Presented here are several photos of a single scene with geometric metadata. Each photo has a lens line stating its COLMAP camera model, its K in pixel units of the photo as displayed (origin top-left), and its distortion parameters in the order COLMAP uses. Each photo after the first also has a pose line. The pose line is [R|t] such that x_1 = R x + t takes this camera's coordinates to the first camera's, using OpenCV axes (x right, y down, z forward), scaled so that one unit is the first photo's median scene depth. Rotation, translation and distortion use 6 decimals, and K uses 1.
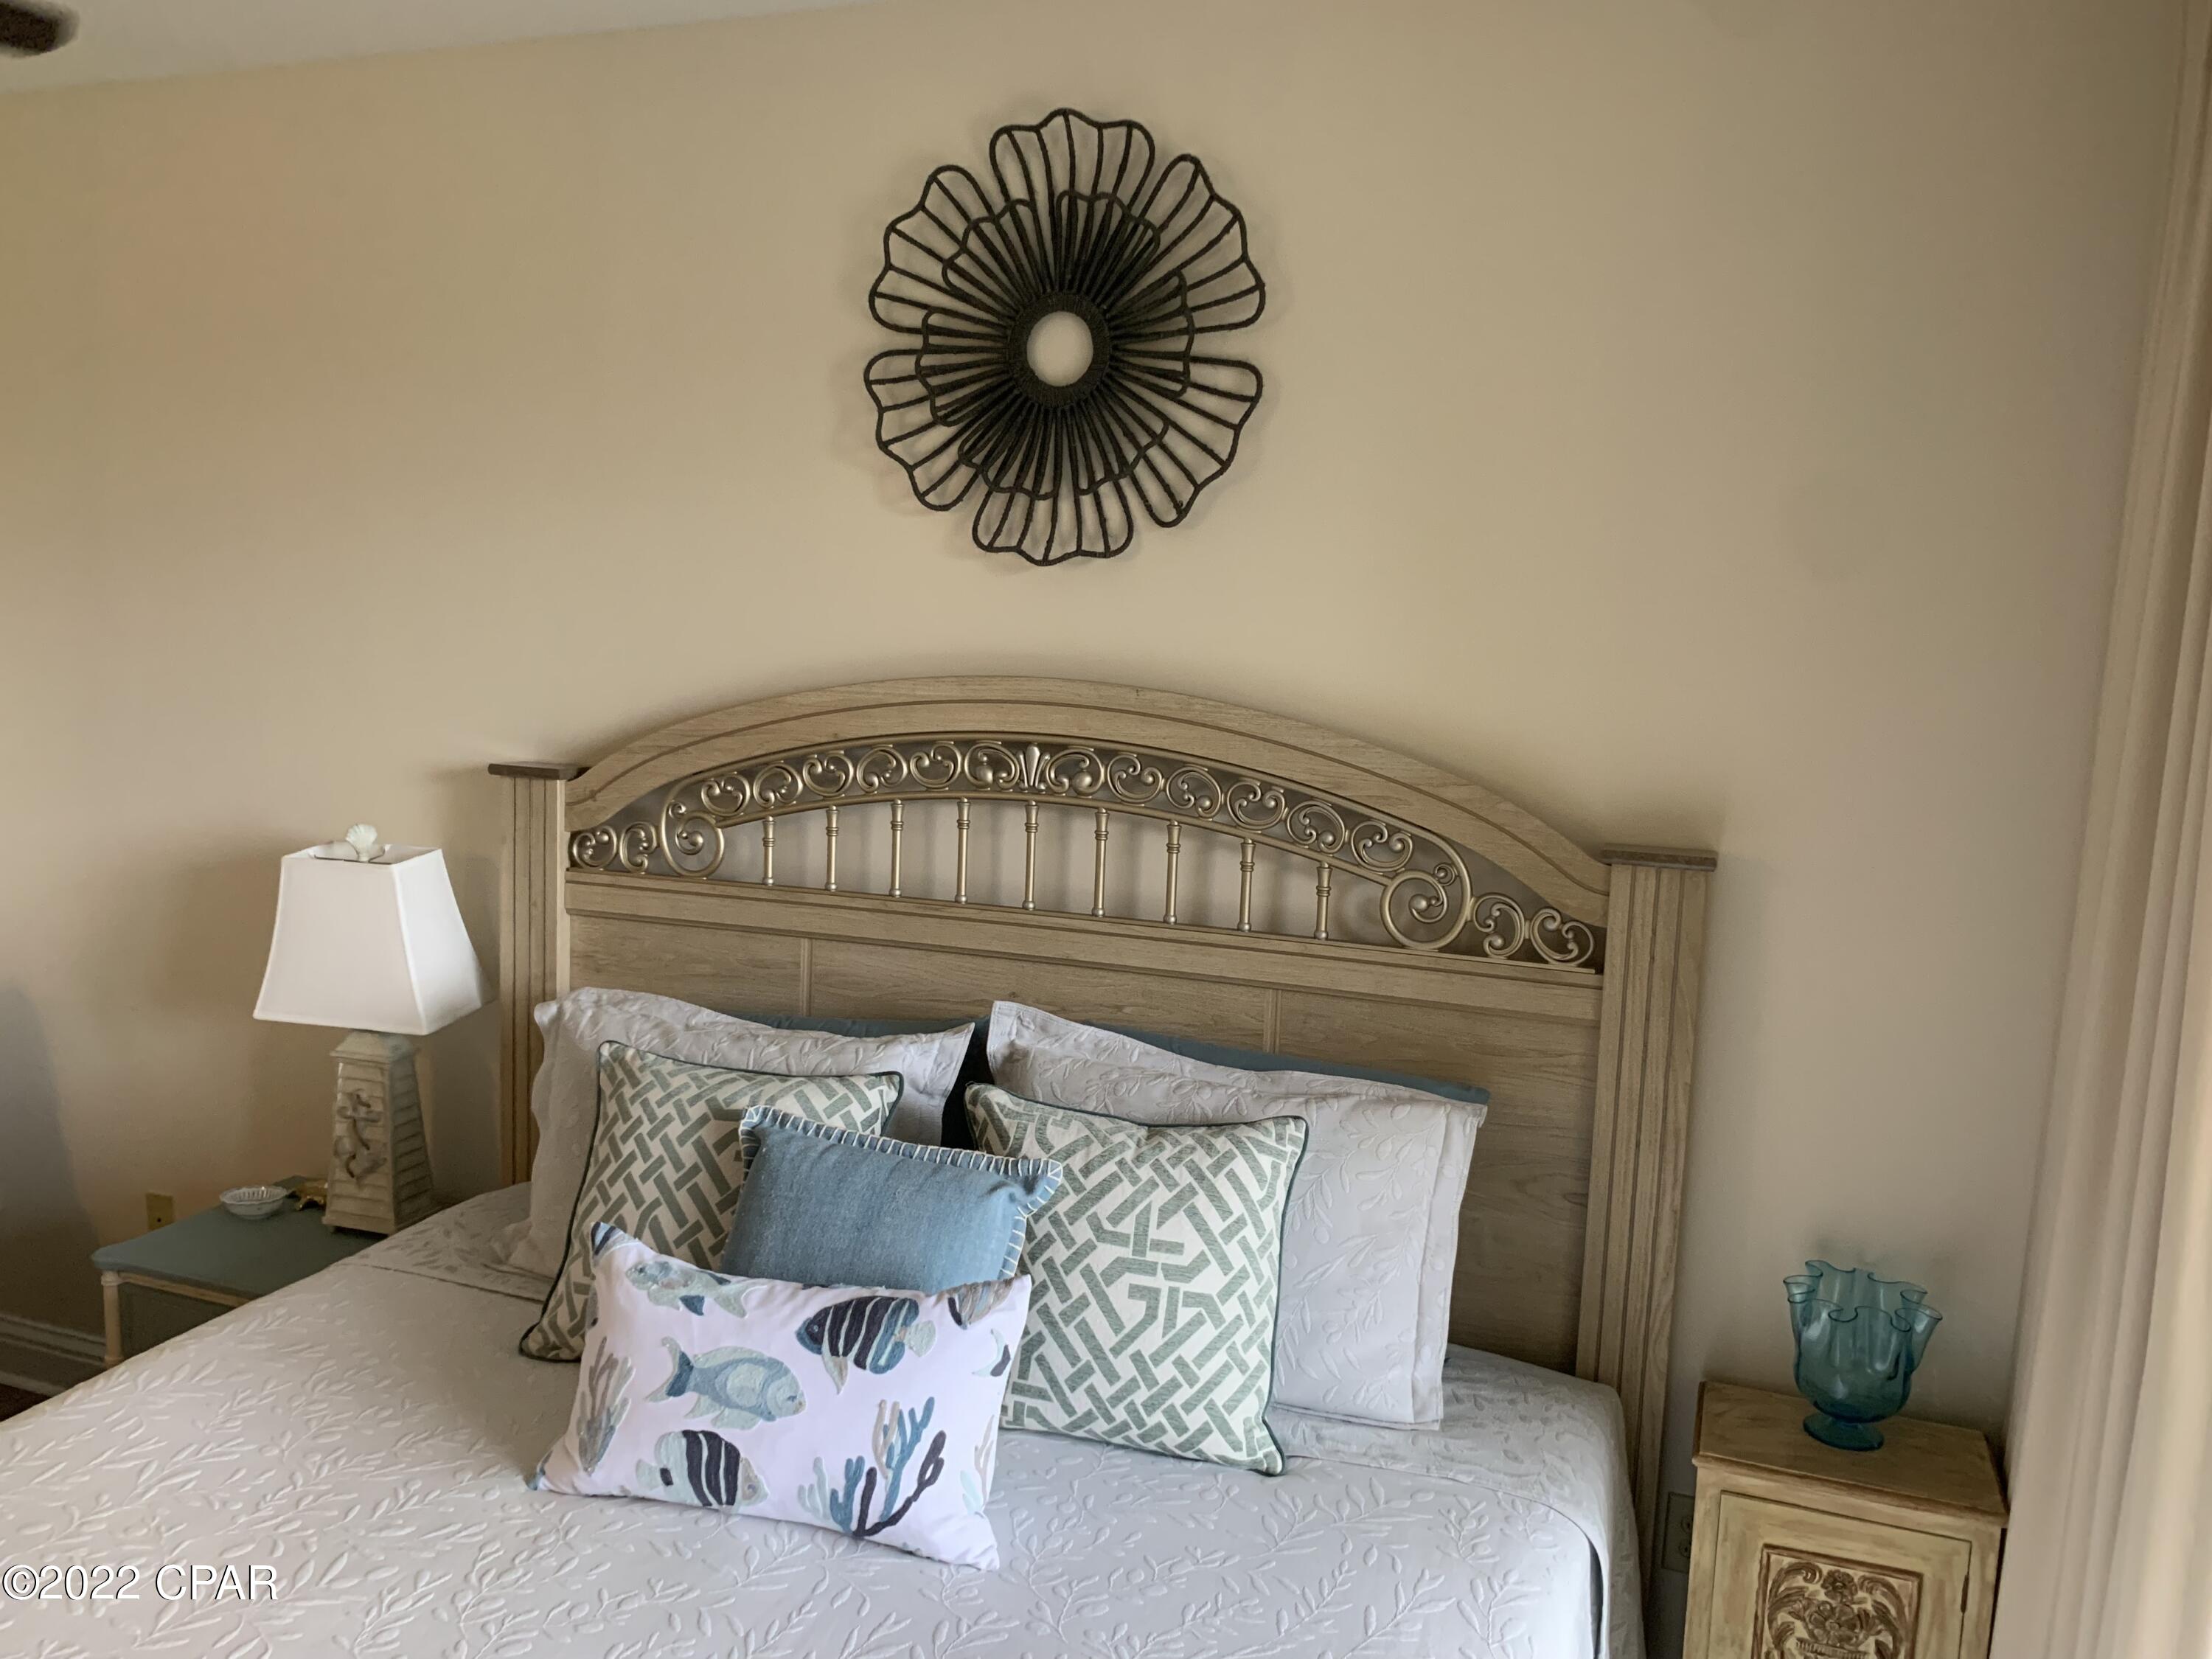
lens RADIAL K [[1655.8, 0, 1151.5], [0, 1655.8, 830.6], [0, 0, 1]] dist [0.001036, -0.006999]
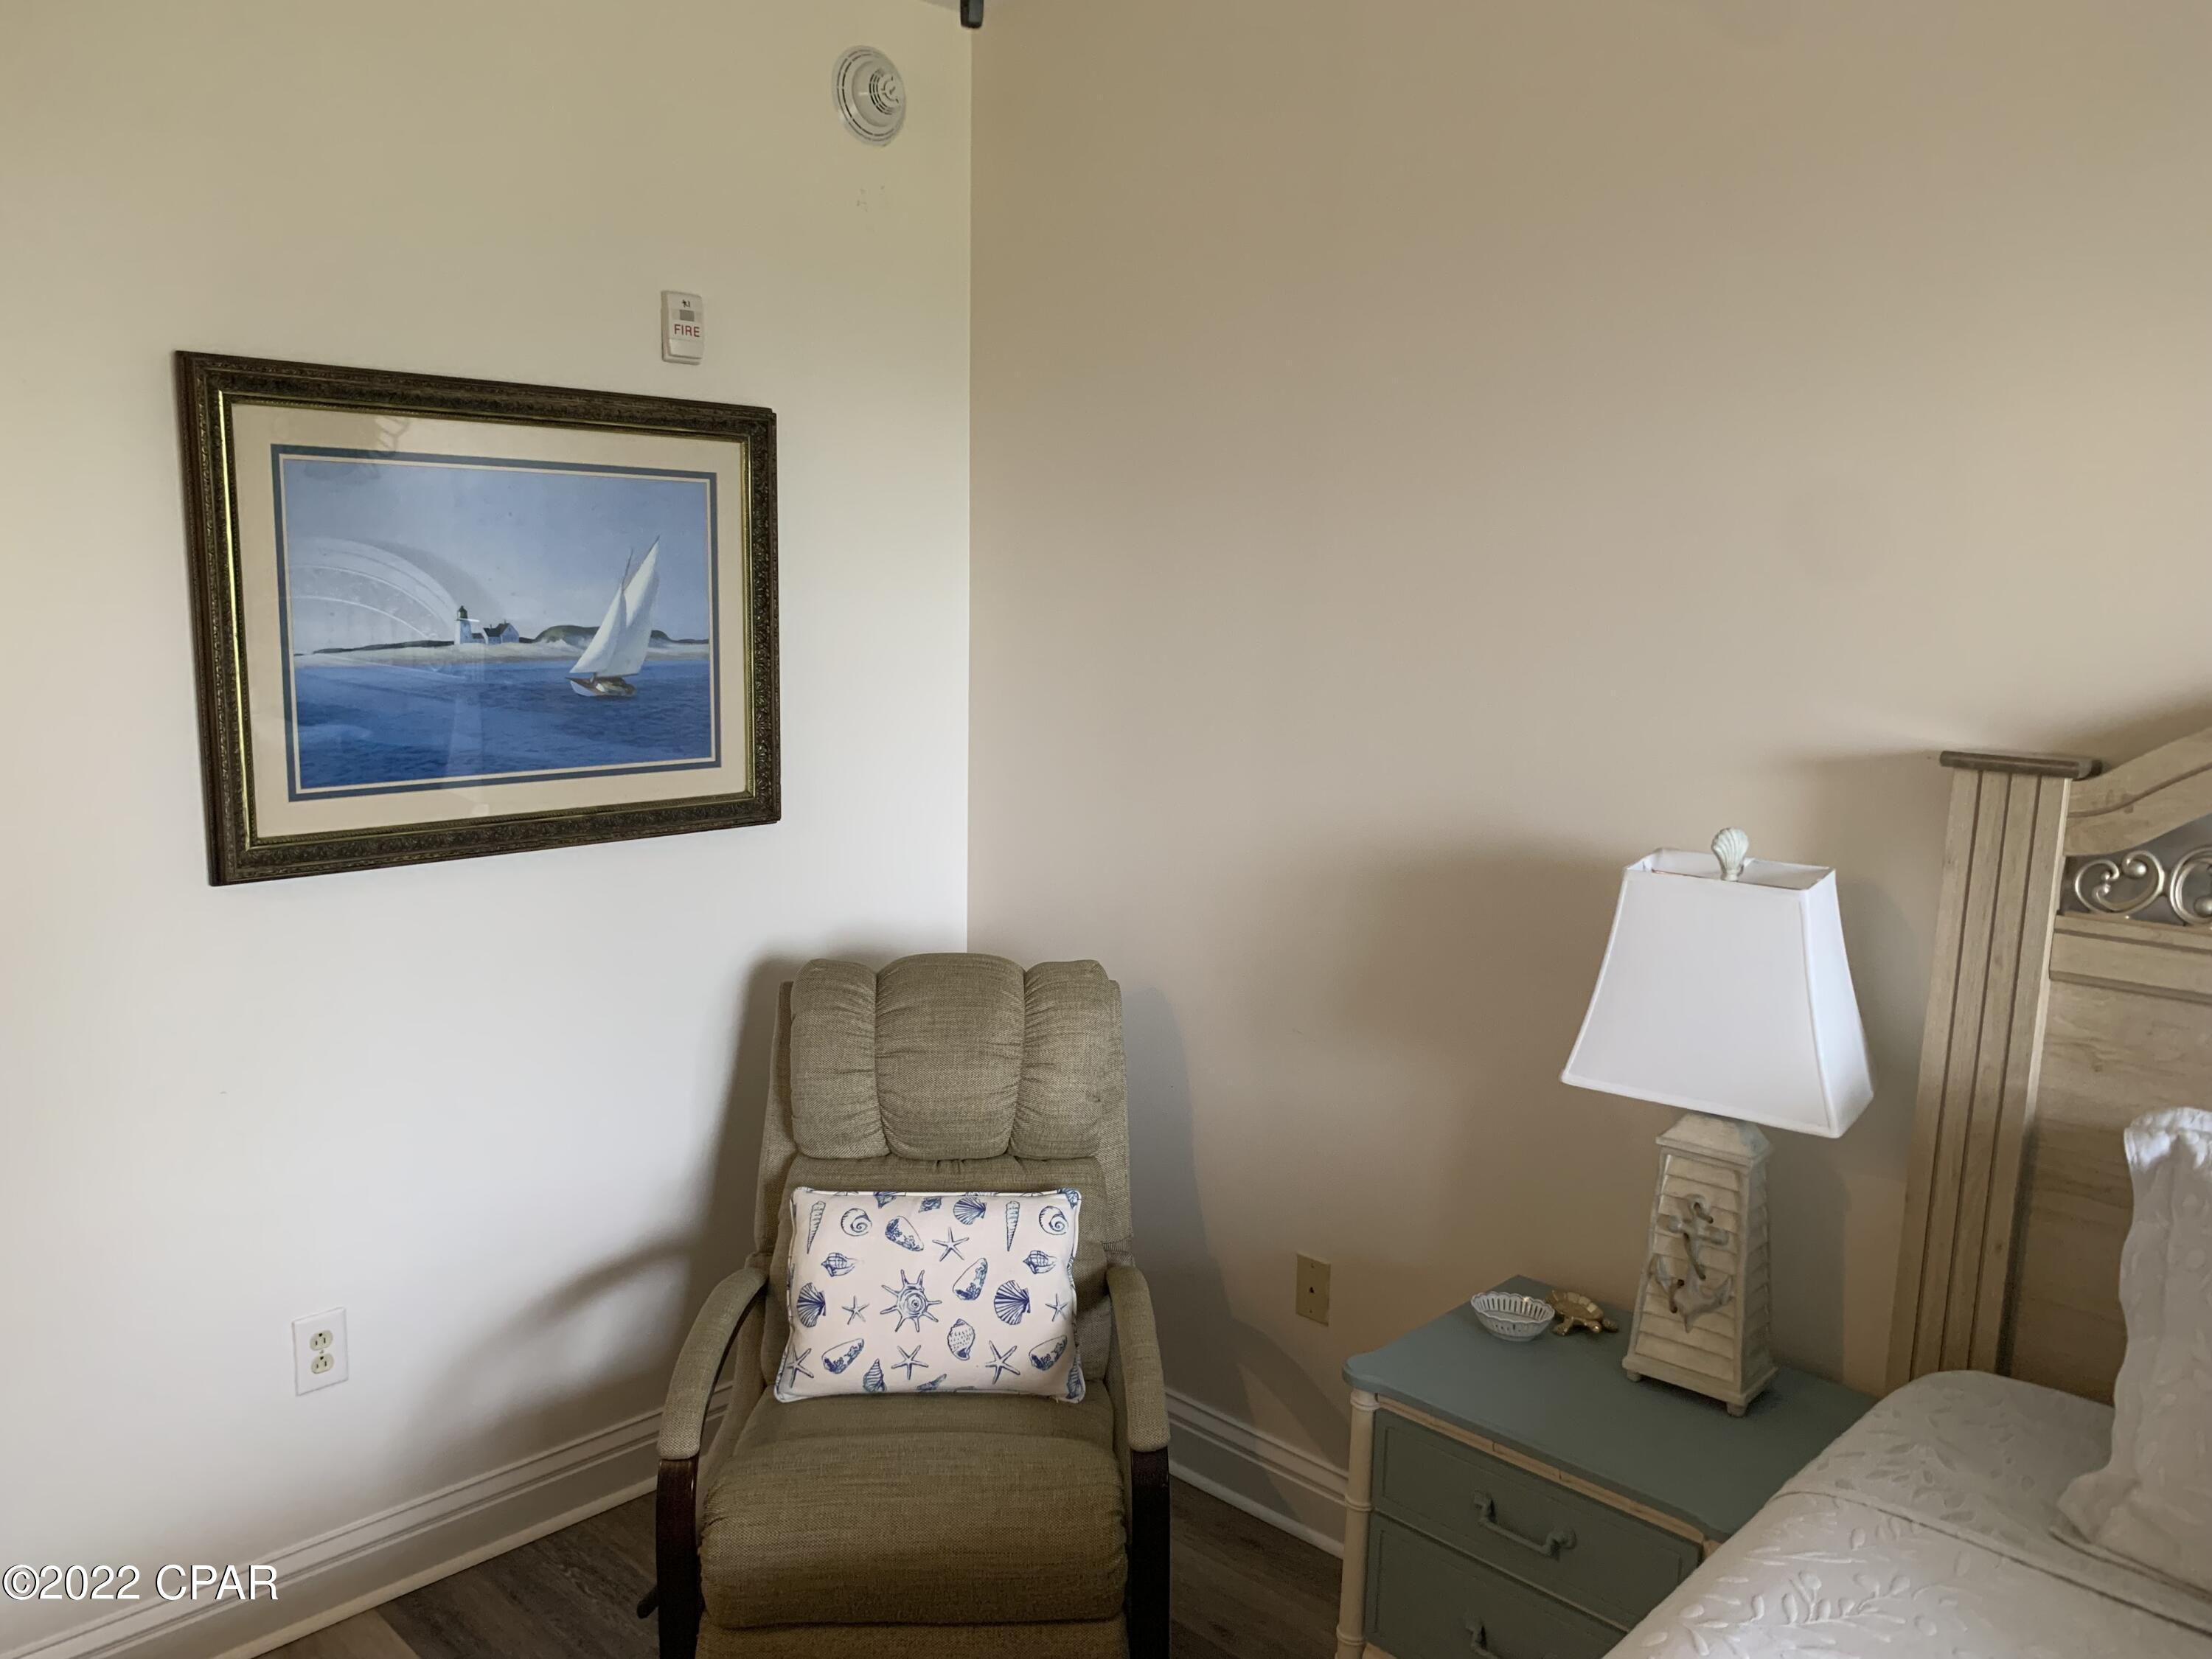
lens RADIAL K [[1655.8, 0, 1151.5], [0, 1655.8, 830.6], [0, 0, 1]] dist [0.001036, -0.006999]
pose [[0.922792, 0.053758, -0.381530, -0.441780], [-0.053891, 0.998493, 0.010342, 0.003310], [0.381511, 0.011017, 0.924299, 0.247482]]
